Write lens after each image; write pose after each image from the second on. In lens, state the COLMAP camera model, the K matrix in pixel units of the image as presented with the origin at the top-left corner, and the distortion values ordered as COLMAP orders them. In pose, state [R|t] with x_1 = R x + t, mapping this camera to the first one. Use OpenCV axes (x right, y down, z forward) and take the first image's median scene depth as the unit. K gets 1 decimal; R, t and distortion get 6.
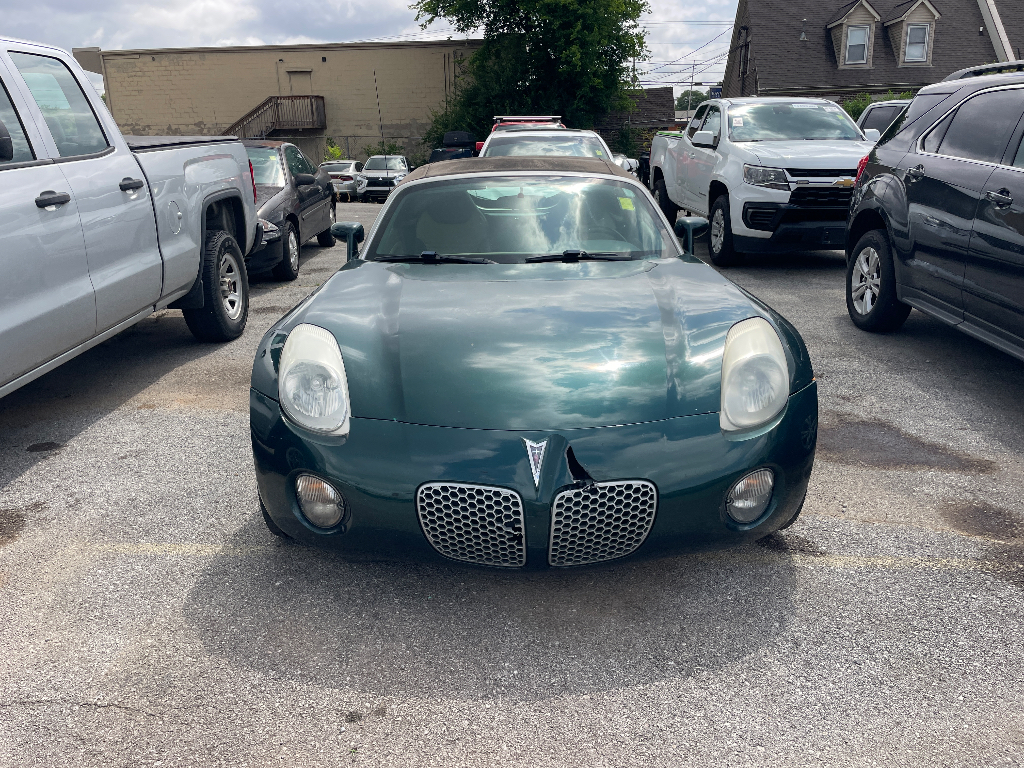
lens RADIAL K [[783.3, 0, 512.0], [0, 783.3, 384.0], [0, 0, 1]] dist [0.012480, 0.000282]
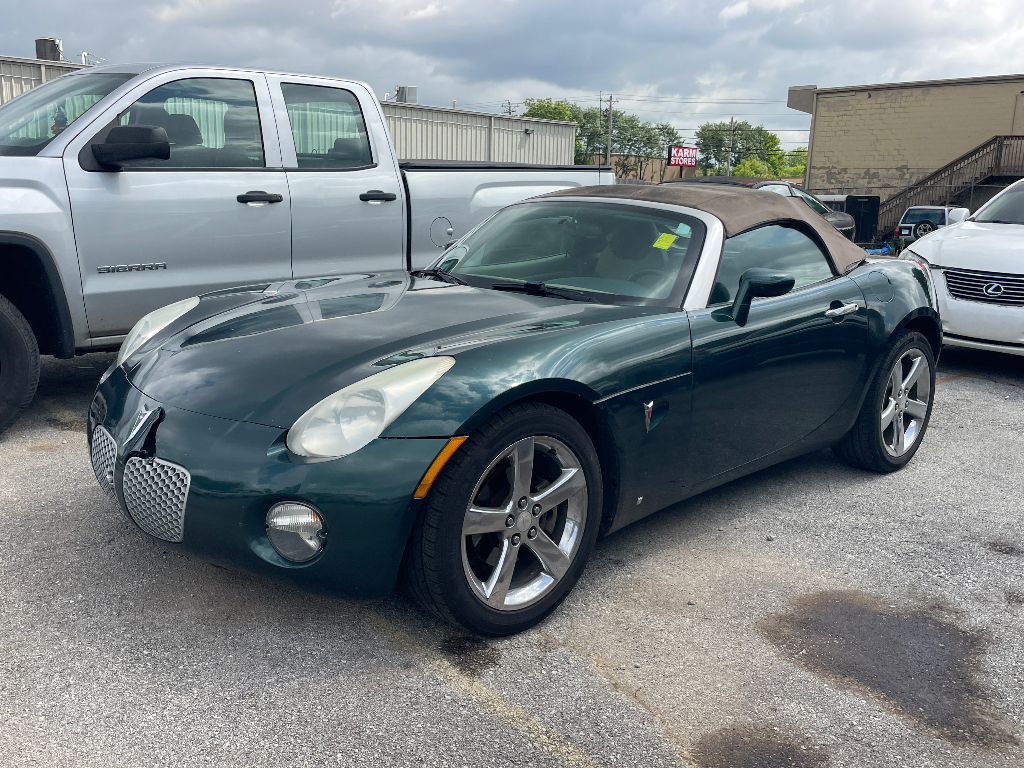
lens RADIAL K [[933.6, 0, 512.0], [0, 933.6, 384.0], [0, 0, 1]] dist [0.040843, -0.004162]
pose [[0.702753, 0.188907, -0.685895, 0.098953], [-0.253720, 0.967256, 0.006443, -0.007575], [0.664654, 0.169497, 0.727672, 0.029542]]
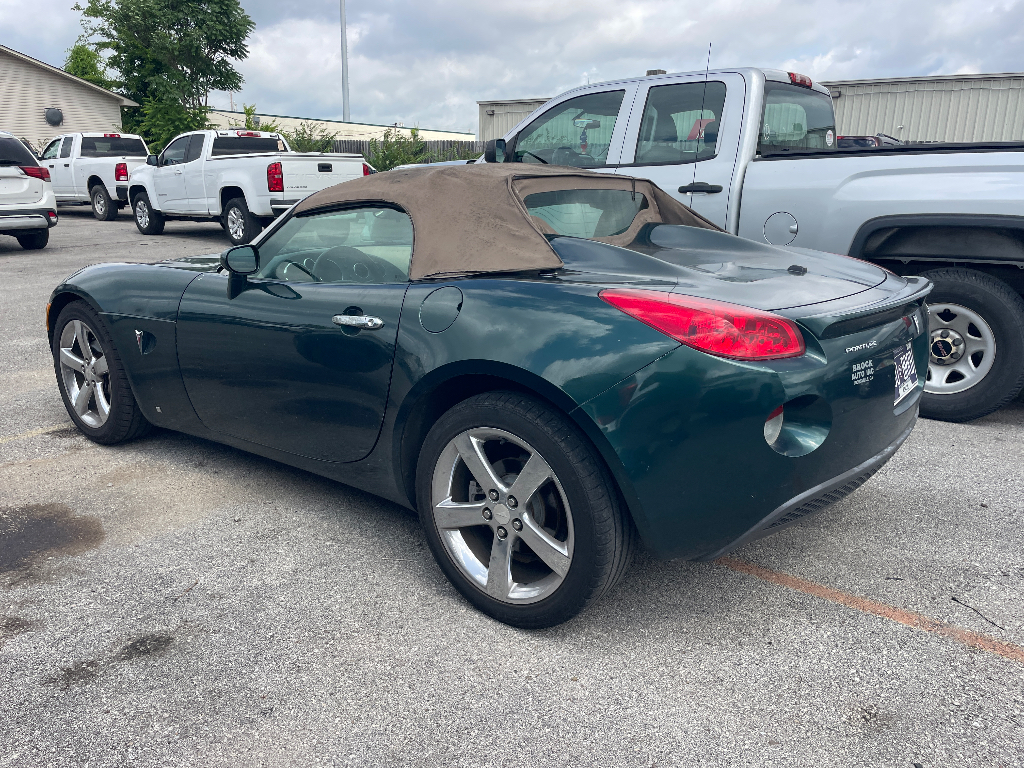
lens RADIAL K [[783.3, 0, 512.0], [0, 783.3, 384.0], [0, 0, 1]] dist [0.012480, 0.000282]
pose [[-0.602337, 0.237675, -0.762037, 0.095560], [-0.233113, 0.860655, 0.452693, -0.072178], [0.763445, 0.450314, -0.462999, 0.227621]]
